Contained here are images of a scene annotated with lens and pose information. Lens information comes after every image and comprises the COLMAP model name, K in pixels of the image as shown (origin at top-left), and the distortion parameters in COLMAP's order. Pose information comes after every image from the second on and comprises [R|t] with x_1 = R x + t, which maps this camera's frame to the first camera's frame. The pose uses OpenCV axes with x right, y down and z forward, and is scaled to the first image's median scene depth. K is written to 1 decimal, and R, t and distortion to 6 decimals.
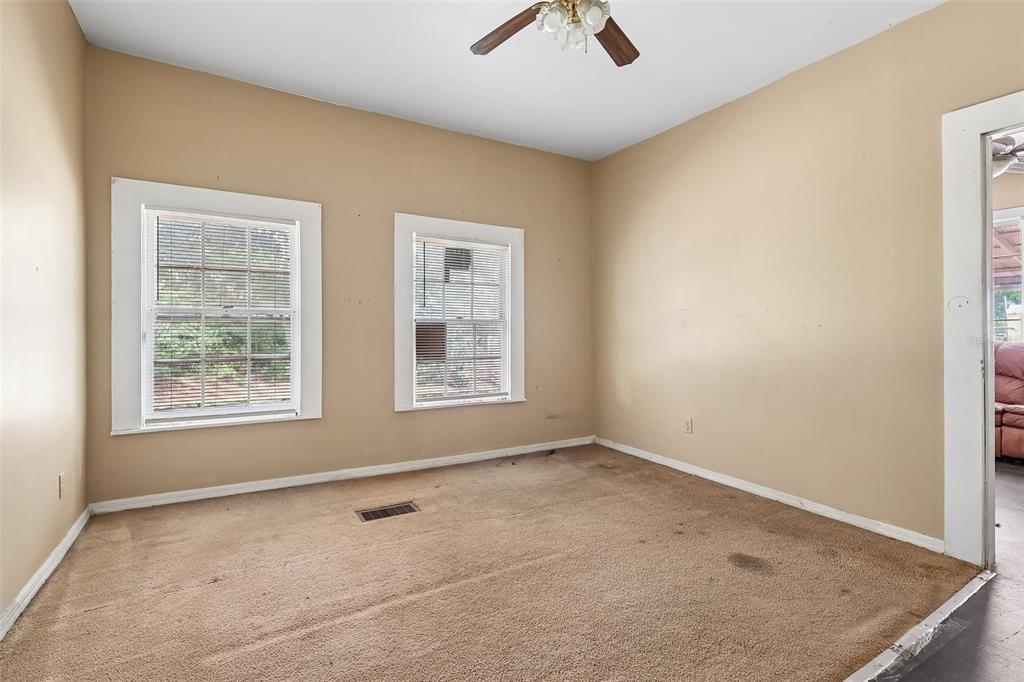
lens RADIAL K [[478.3, 0, 504.7], [0, 478.3, 336.3], [0, 0, 1]] dist [-0.001475, 0.000258]
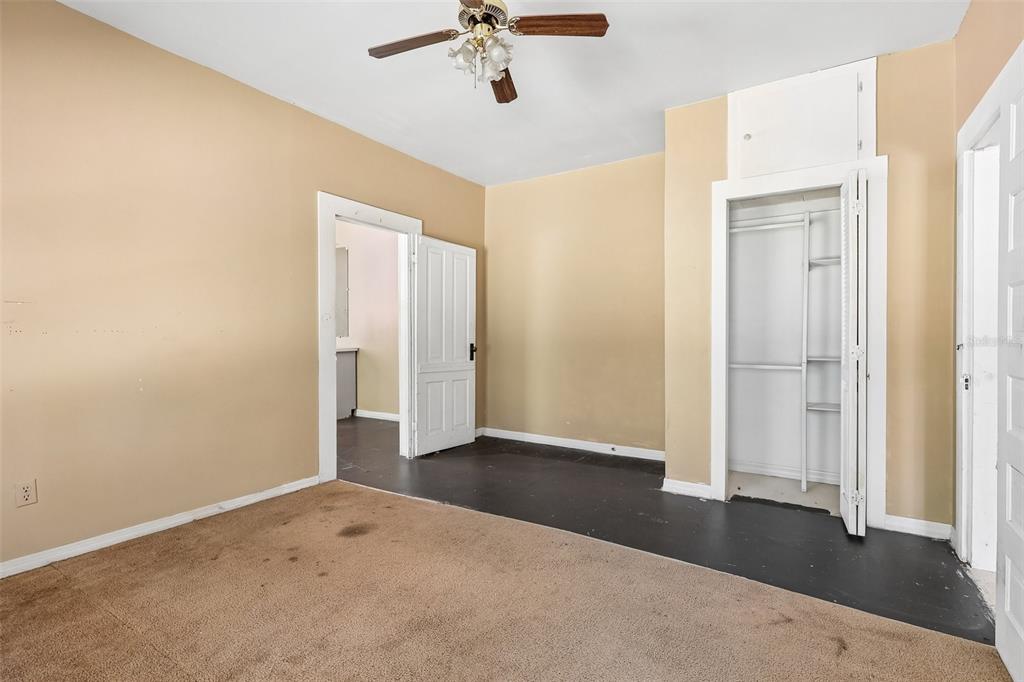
lens RADIAL K [[478.3, 0, 512.8], [0, 478.3, 342.4], [0, 0, 1]] dist [-0.001475, 0.000258]
pose [[-0.462366, -0.022116, 0.886413, -0.626103], [0.007521, 0.999555, 0.028862, -0.027588], [-0.886657, 0.020011, -0.461994, 1.029675]]
